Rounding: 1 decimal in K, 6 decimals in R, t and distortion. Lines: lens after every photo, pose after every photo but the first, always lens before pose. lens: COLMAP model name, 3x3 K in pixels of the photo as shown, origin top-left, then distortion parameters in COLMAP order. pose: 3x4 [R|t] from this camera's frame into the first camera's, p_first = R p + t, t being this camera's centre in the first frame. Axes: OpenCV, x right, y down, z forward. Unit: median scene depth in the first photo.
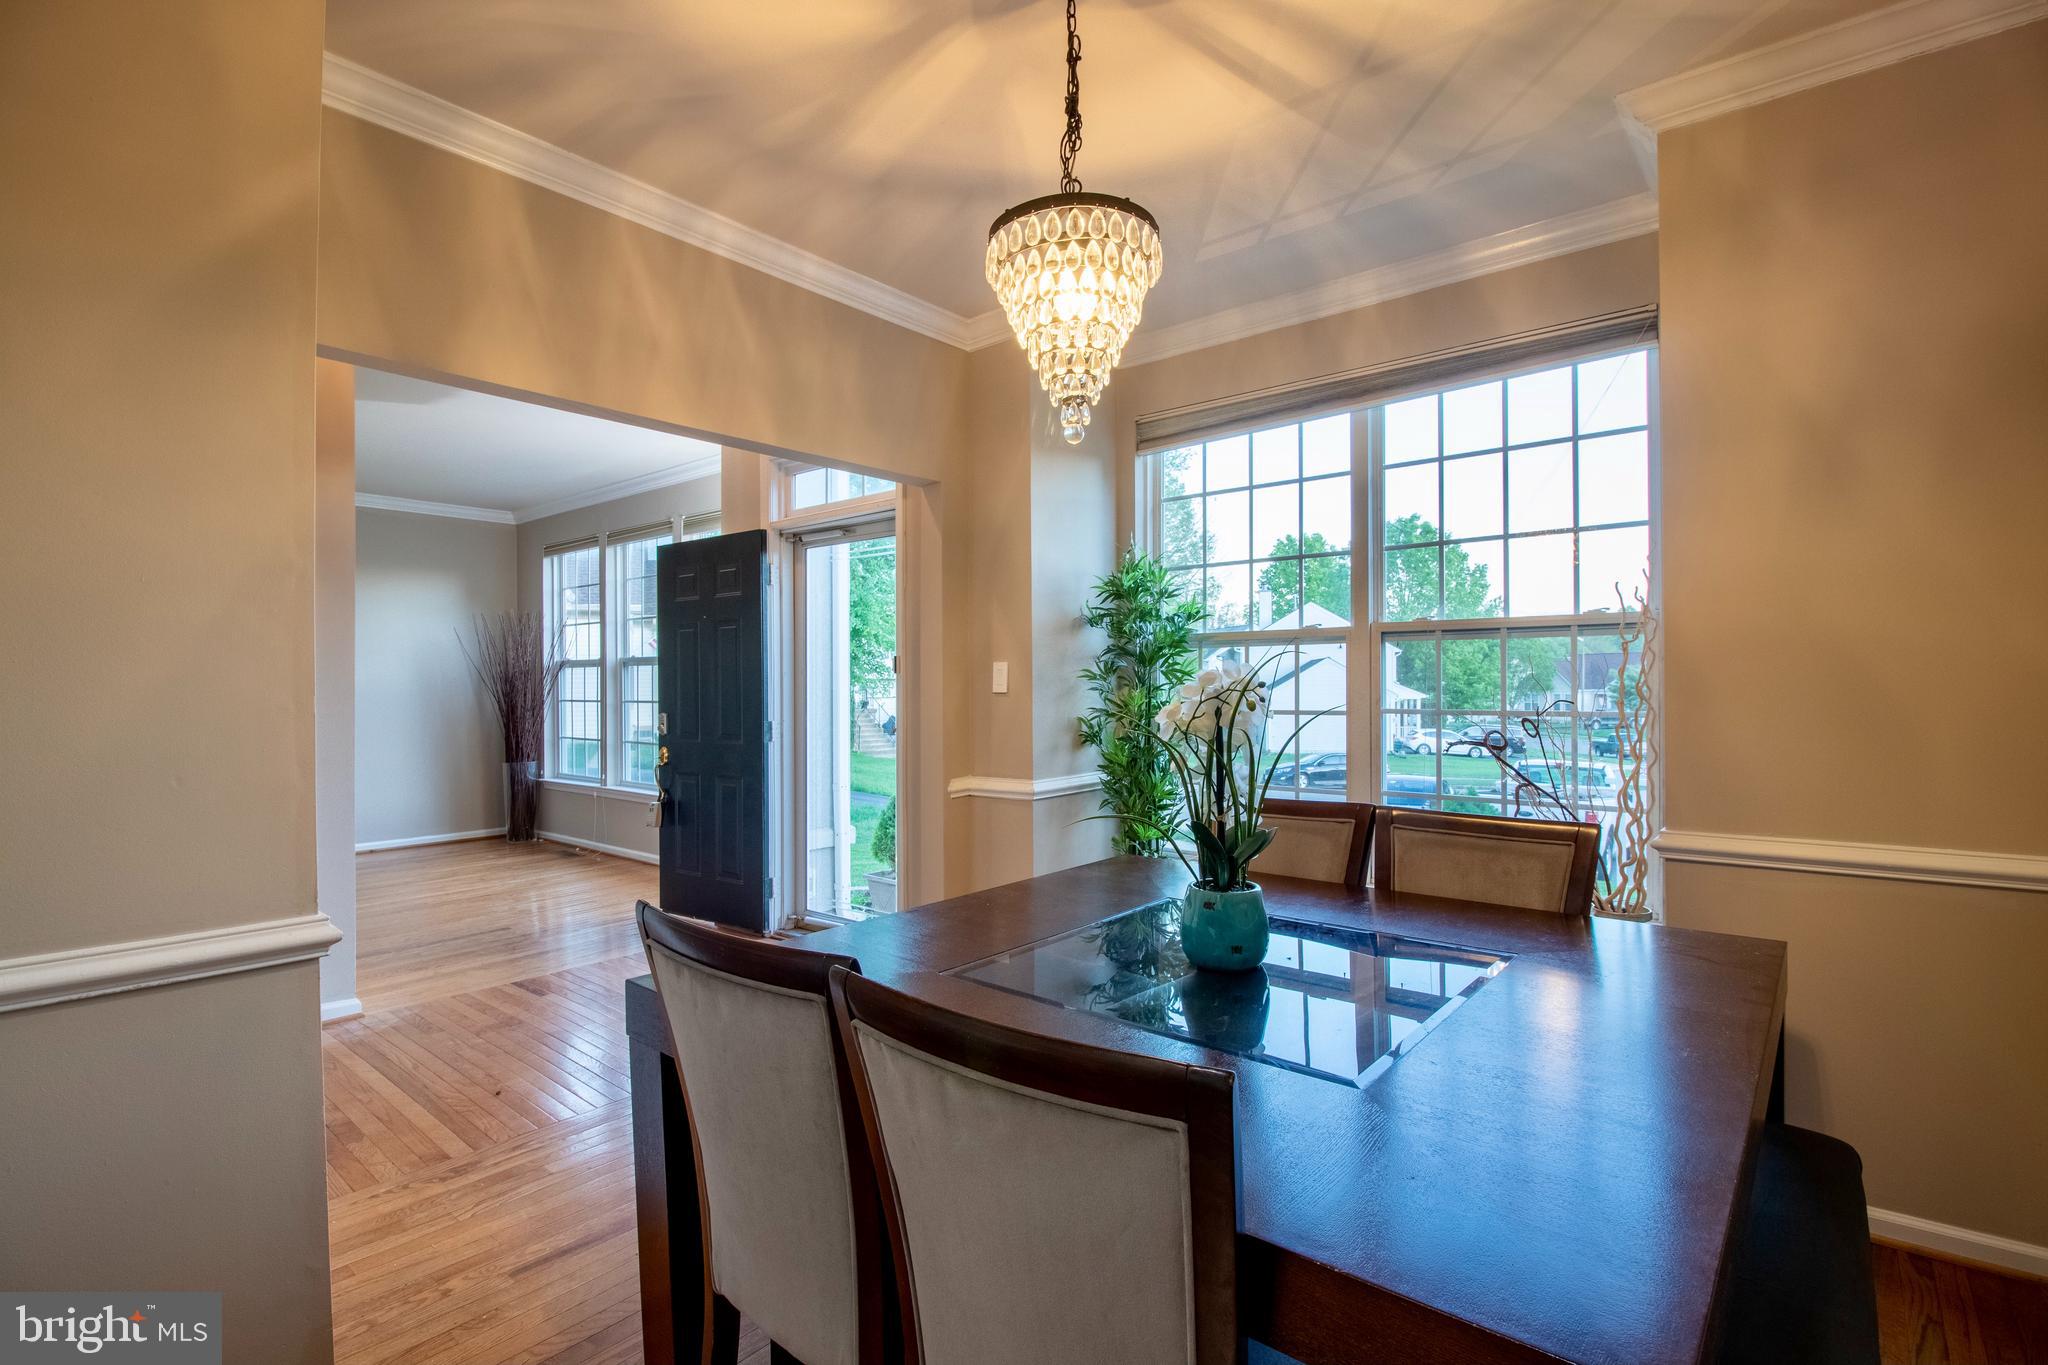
lens RADIAL K [[952.4, 0, 1020.8], [0, 952.4, 684.8], [0, 0, 1]] dist [-0.000628, -0.011728]
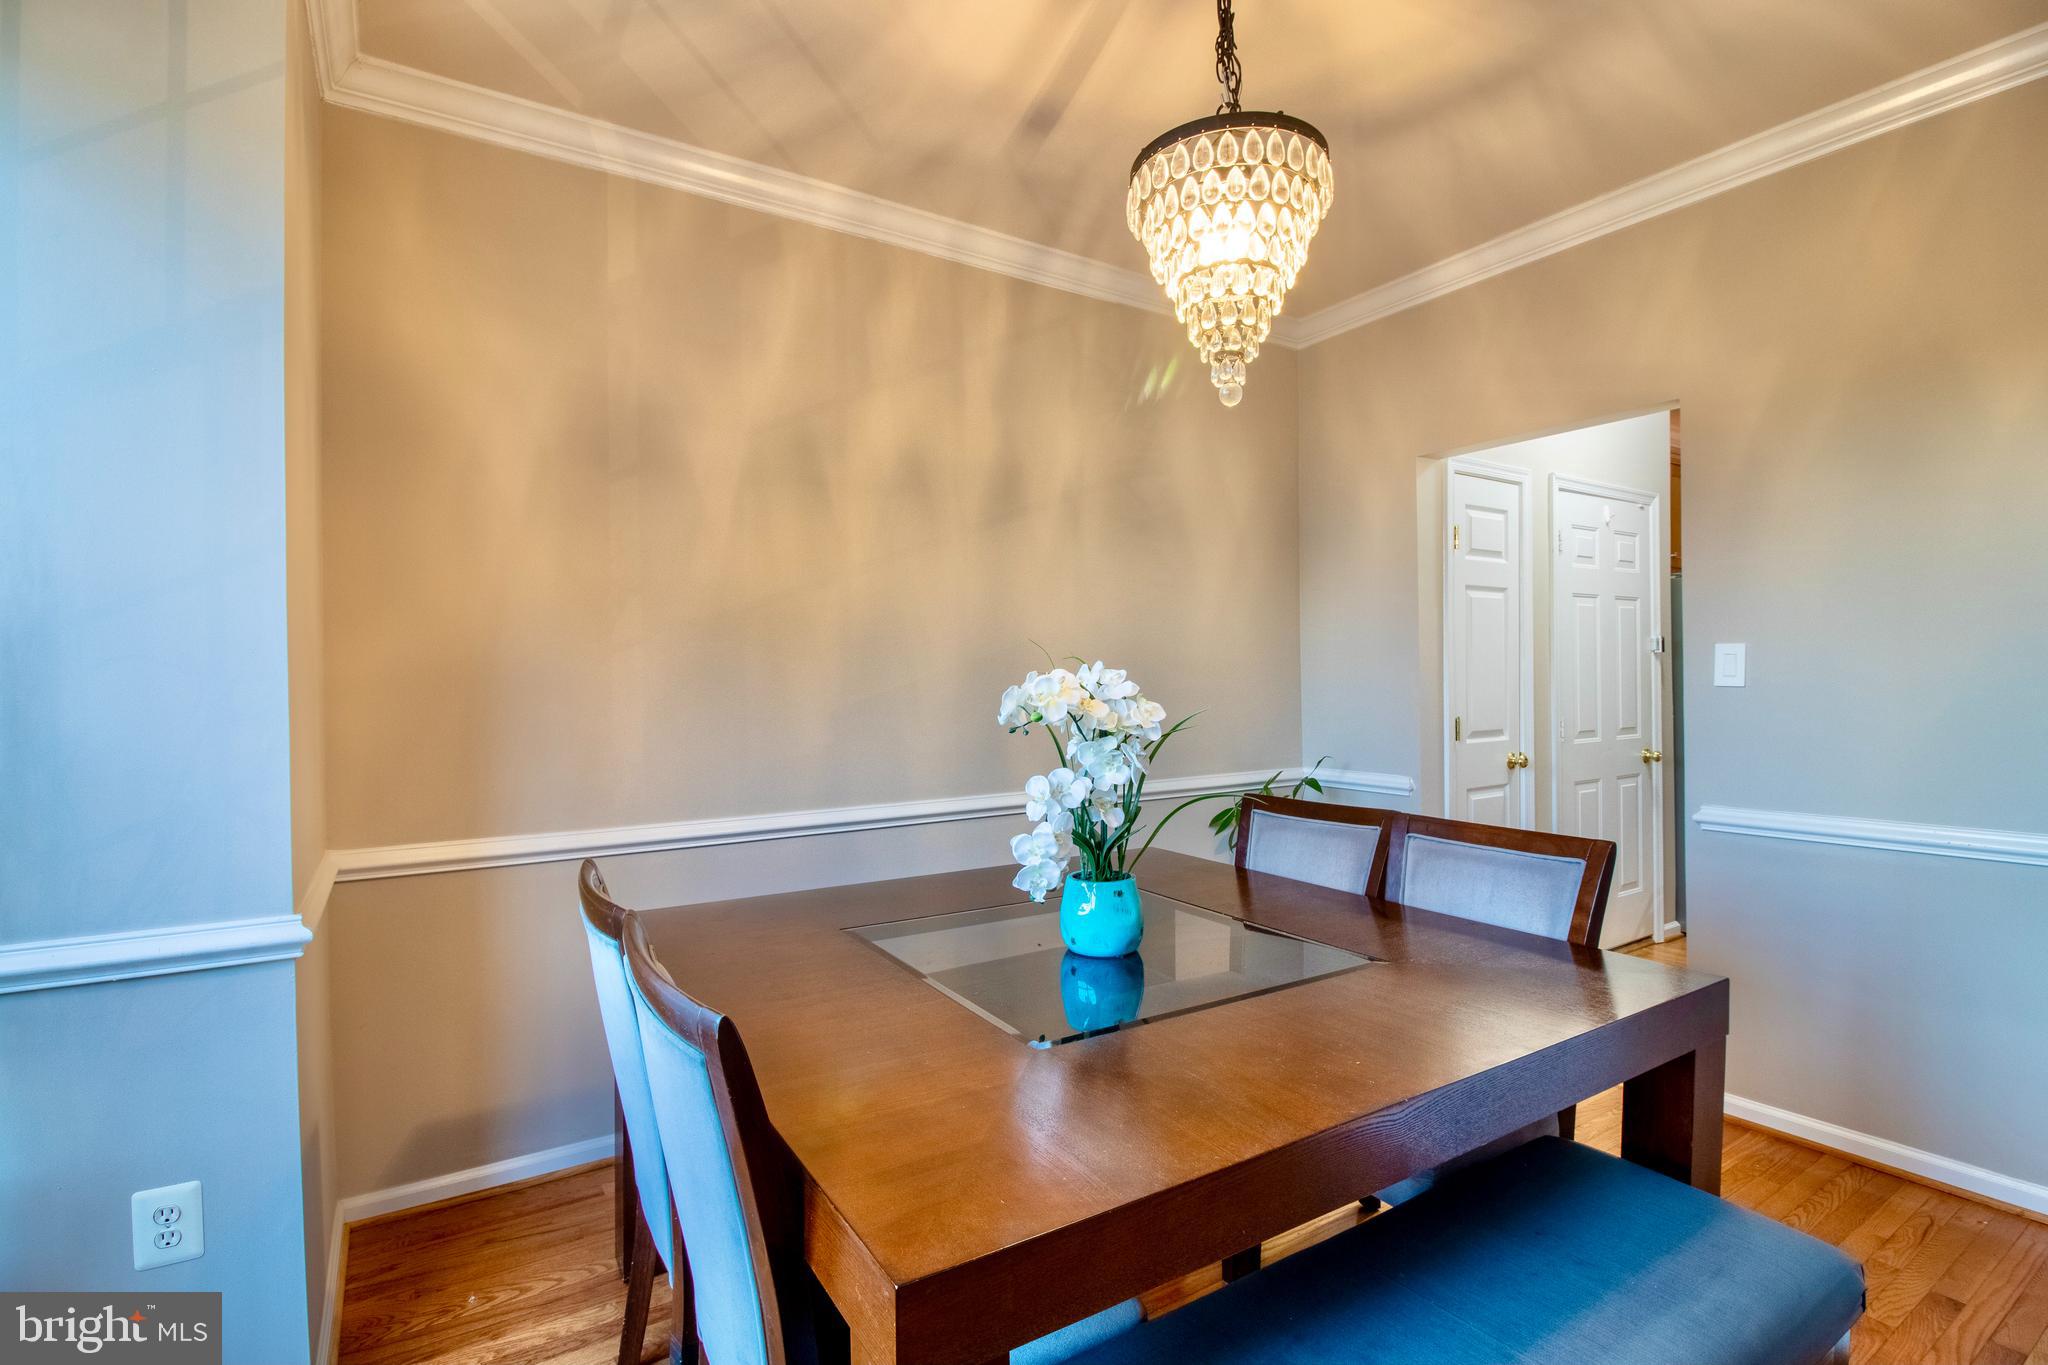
lens RADIAL K [[952.4, 0, 1020.8], [0, 952.4, 684.8], [0, 0, 1]] dist [-0.000628, -0.011728]
pose [[-0.949885, 0.014102, 0.312282, -0.017229], [0.015310, 0.999882, 0.001419, -0.000369], [-0.312225, 0.006129, -0.949988, 1.020311]]
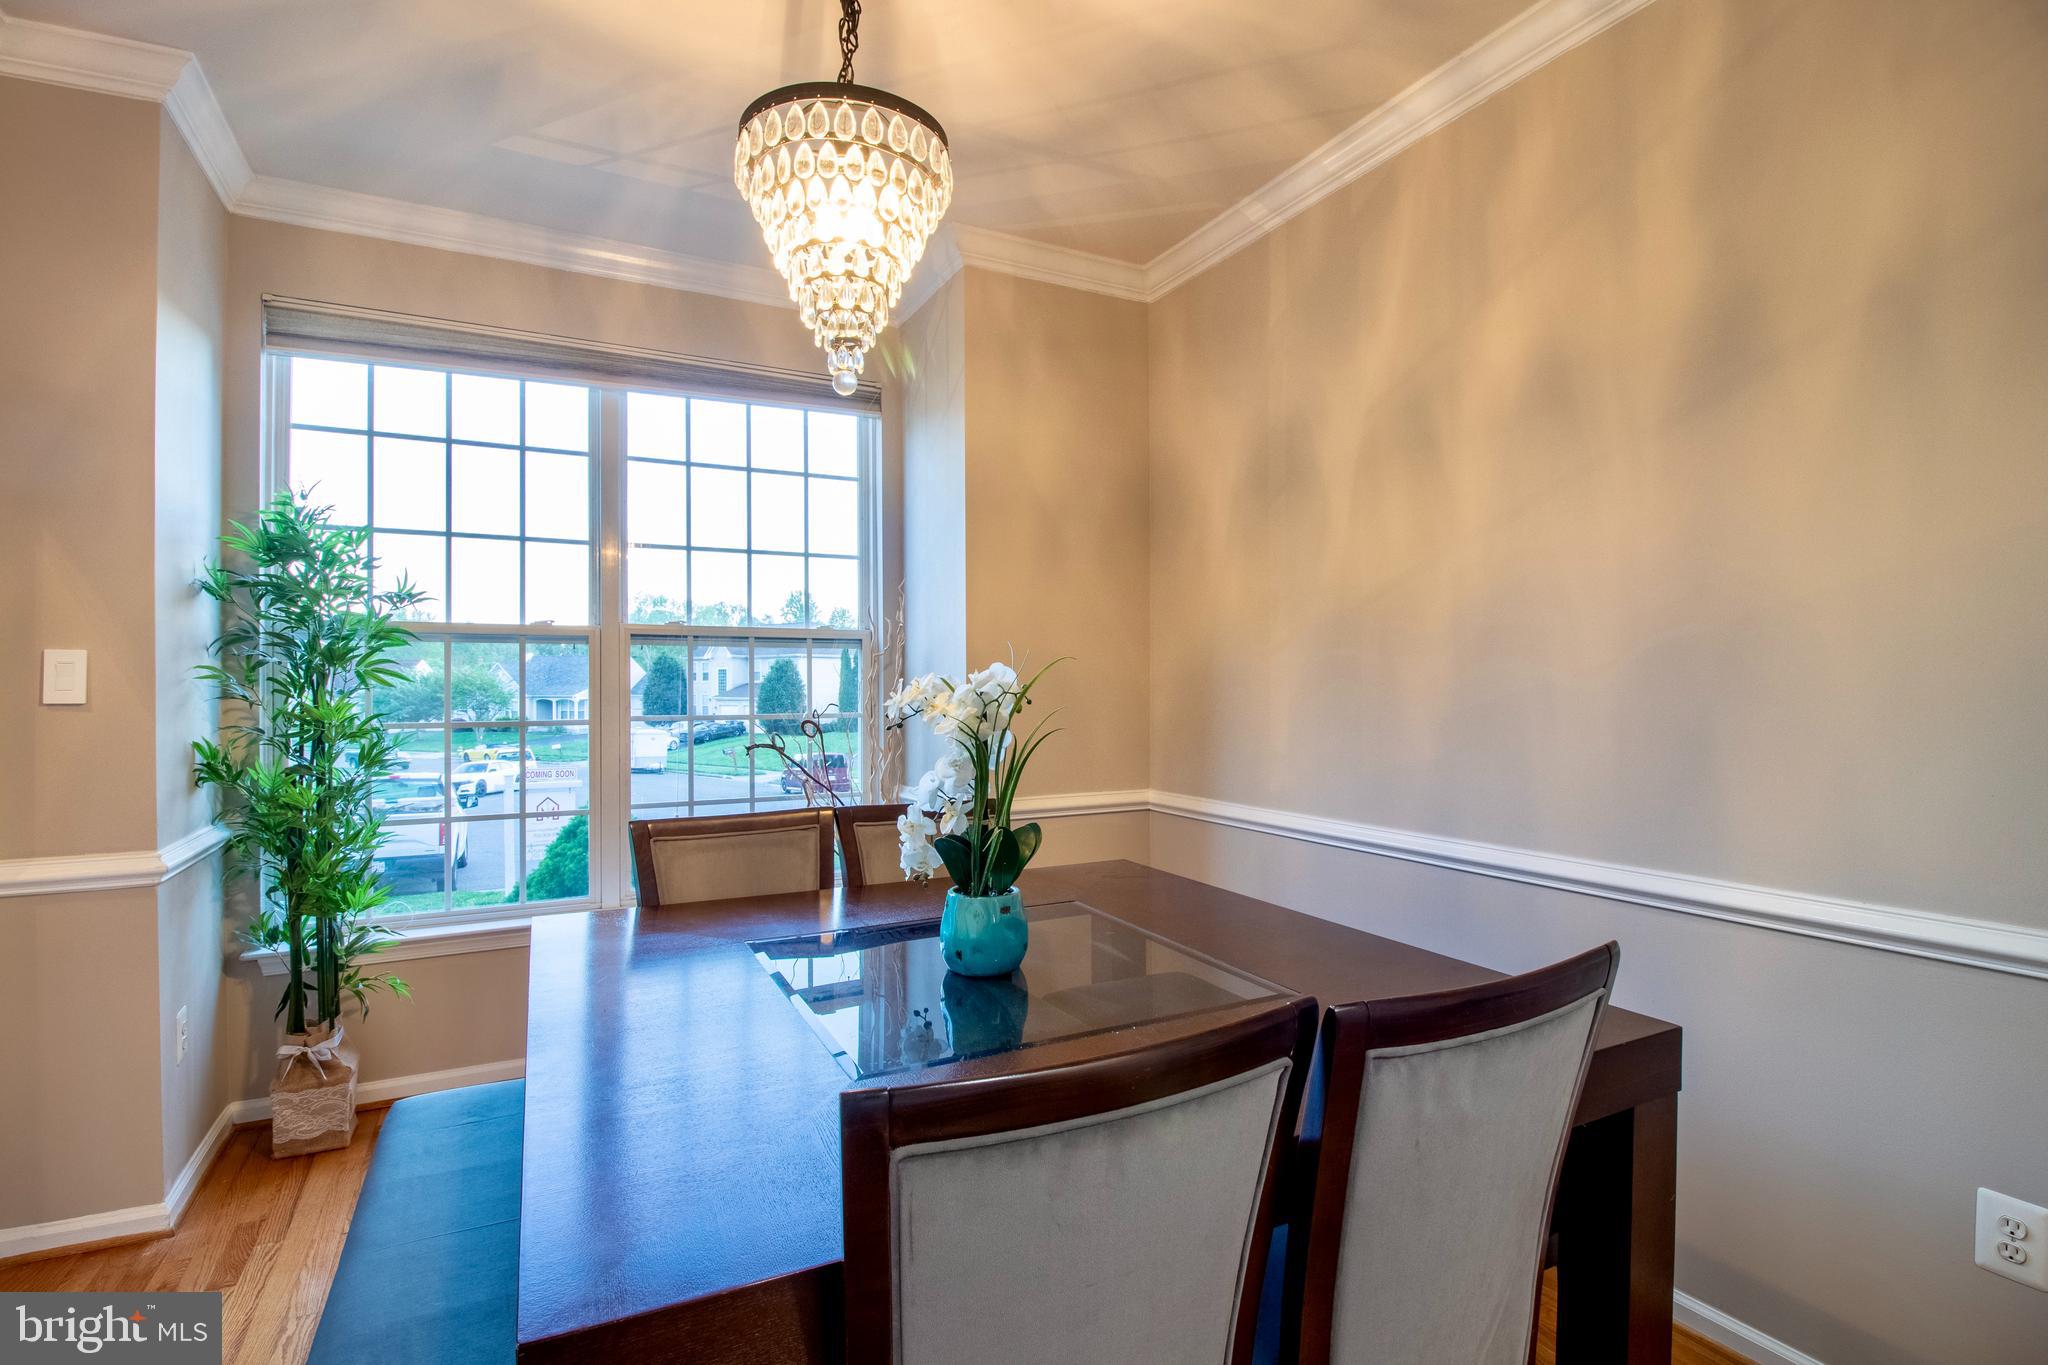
lens RADIAL K [[970.8, 0, 1024.0], [0, 970.8, 682.5], [0, 0, 1]] dist [-0.001619, -0.013198]
pose [[0.384484, 0.011626, 0.923059, -0.355247], [0.003093, 0.999899, -0.013882, 0.005923], [-0.923127, 0.008193, 0.384409, 0.289454]]
